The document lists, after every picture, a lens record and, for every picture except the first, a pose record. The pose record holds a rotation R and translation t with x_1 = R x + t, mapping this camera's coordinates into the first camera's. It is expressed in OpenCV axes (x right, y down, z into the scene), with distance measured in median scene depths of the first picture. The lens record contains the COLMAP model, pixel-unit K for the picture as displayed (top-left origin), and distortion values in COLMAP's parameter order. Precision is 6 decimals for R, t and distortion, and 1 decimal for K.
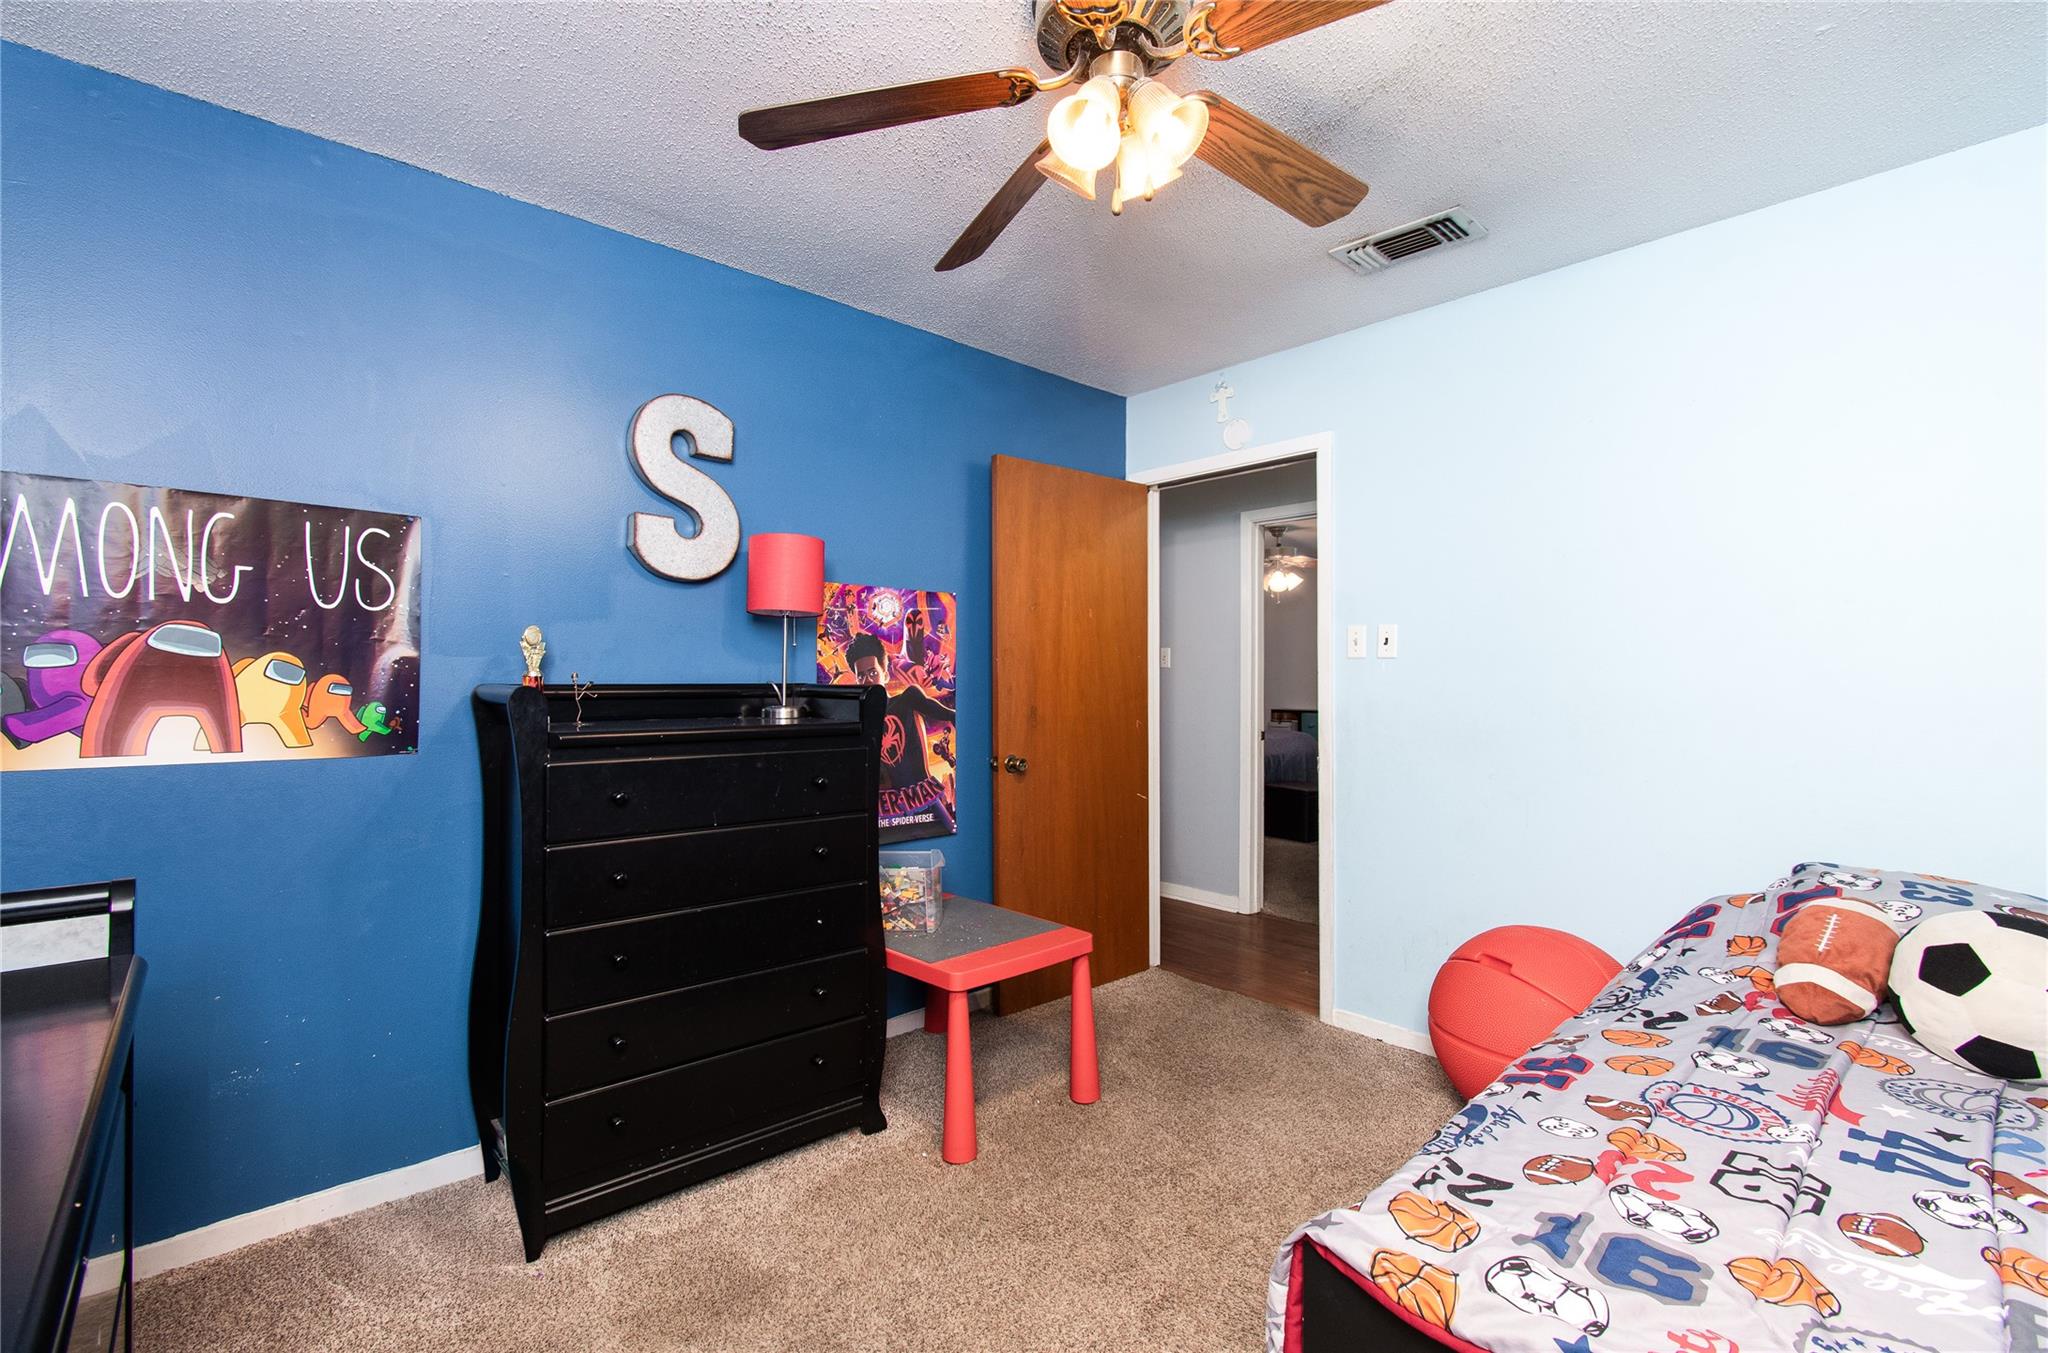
lens RADIAL K [[898.2, 0, 1032.6], [0, 898.2, 684.1], [0, 0, 1]] dist [0.002106, -0.000159]
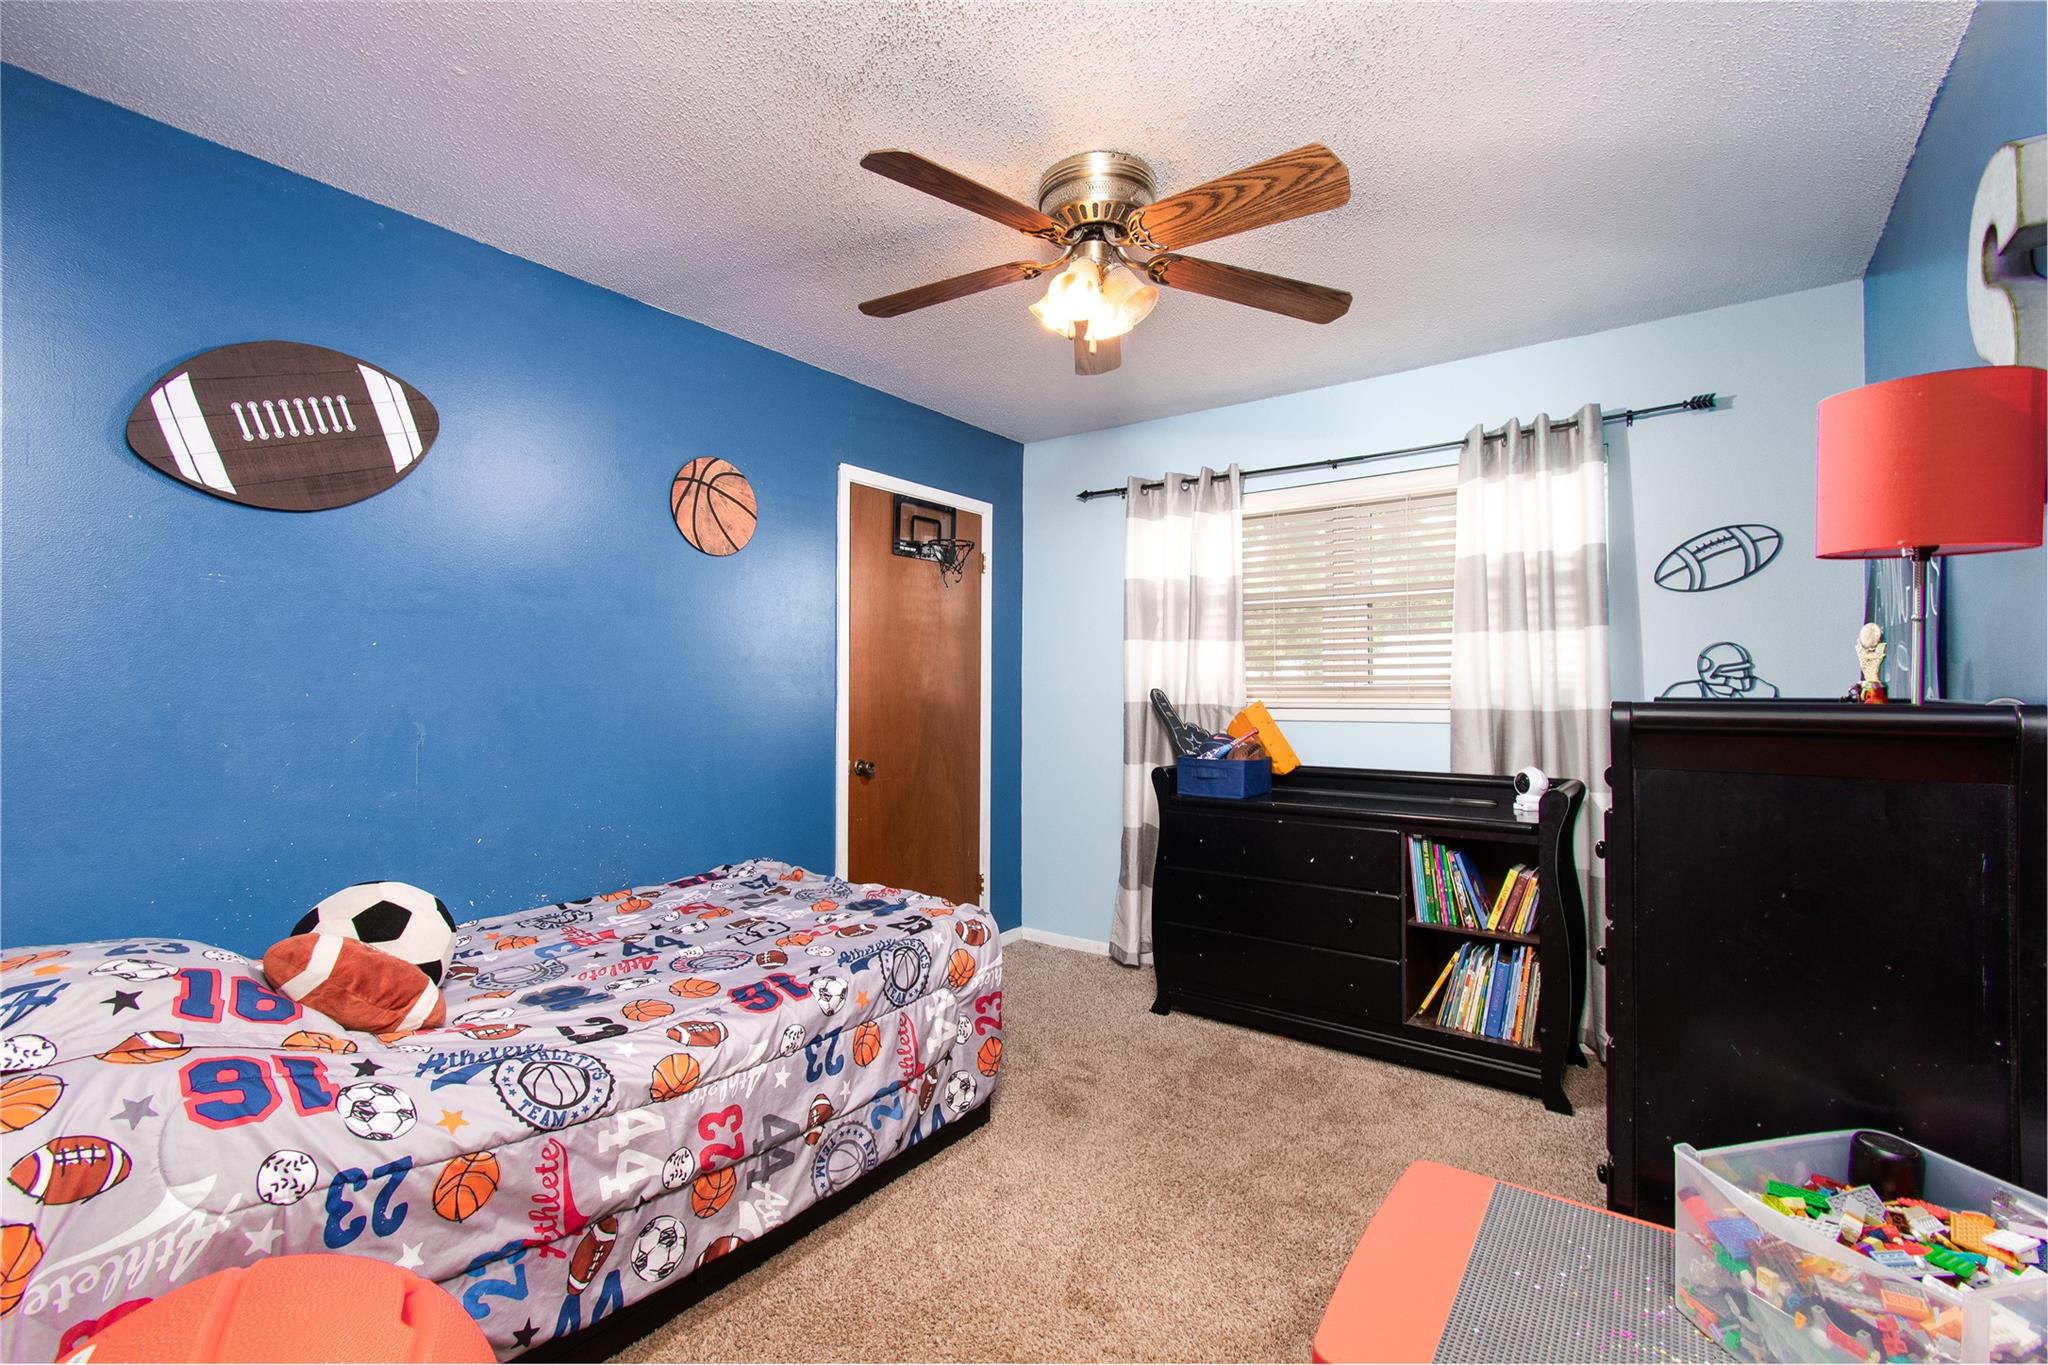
lens RADIAL K [[910.7, 0, 1034.9], [0, 910.7, 690.7], [0, 0, 1]] dist [-0.002560, -0.000264]
pose [[-0.979853, -0.000663, -0.199717, 0.524837], [-0.002916, 0.999935, 0.010987, -0.013376], [0.199697, 0.011348, -0.979792, 2.660651]]
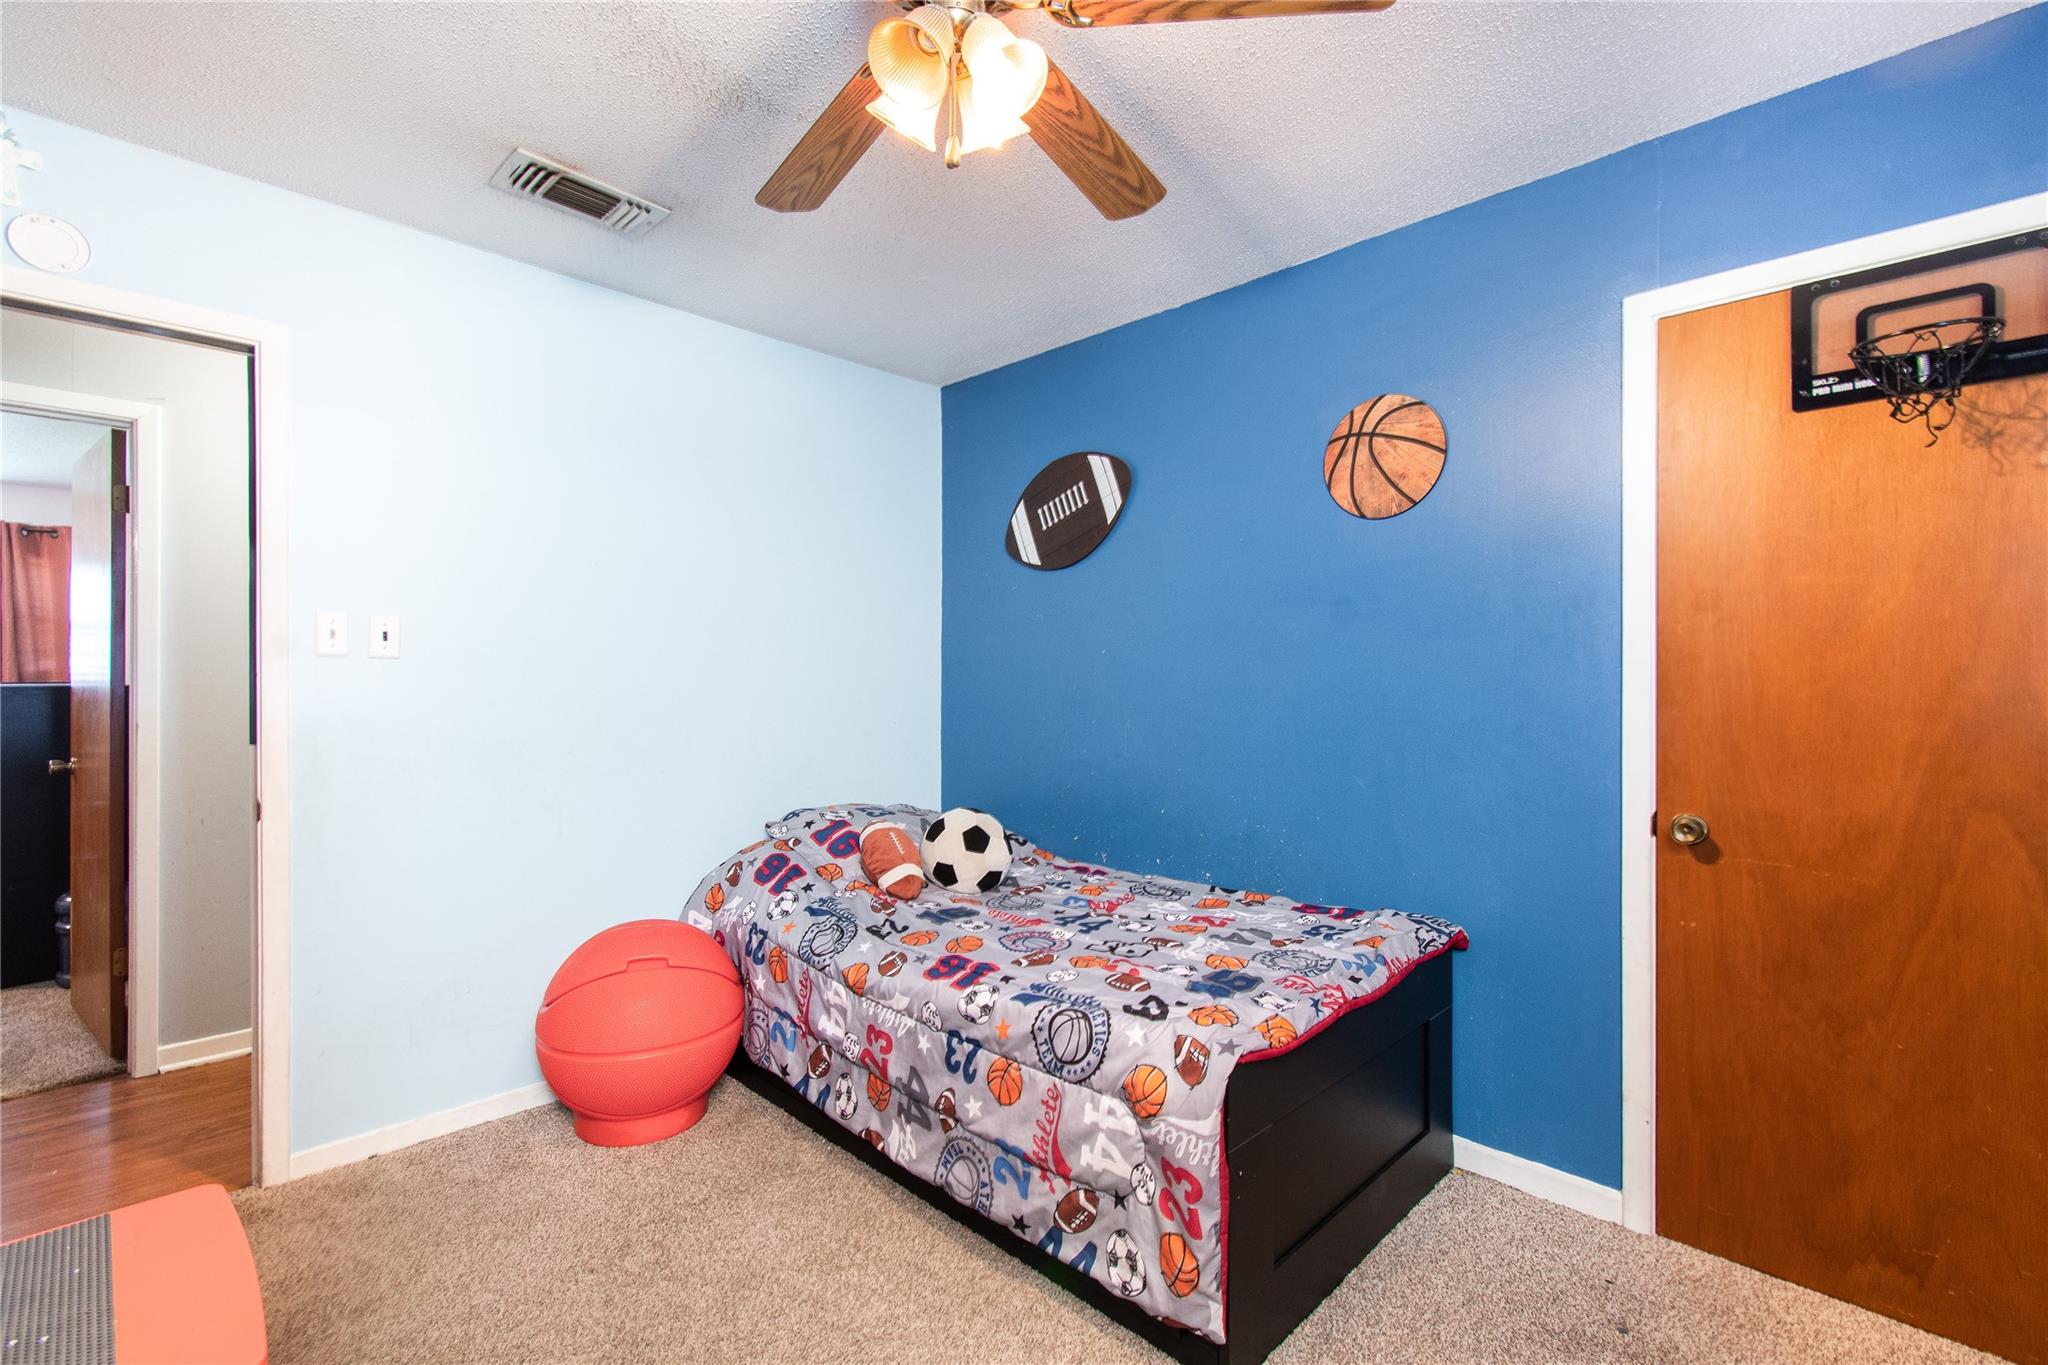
lens RADIAL K [[910.2, 0, 1001.8], [0, 910.2, 681.7], [0, 0, 1]] dist [0.002058, 0.000206]
pose [[-0.028288, -0.000659, 0.999600, -0.916965], [0.010038, 0.999949, 0.000943, -0.006815], [-0.999549, 0.010061, -0.028280, 1.106087]]
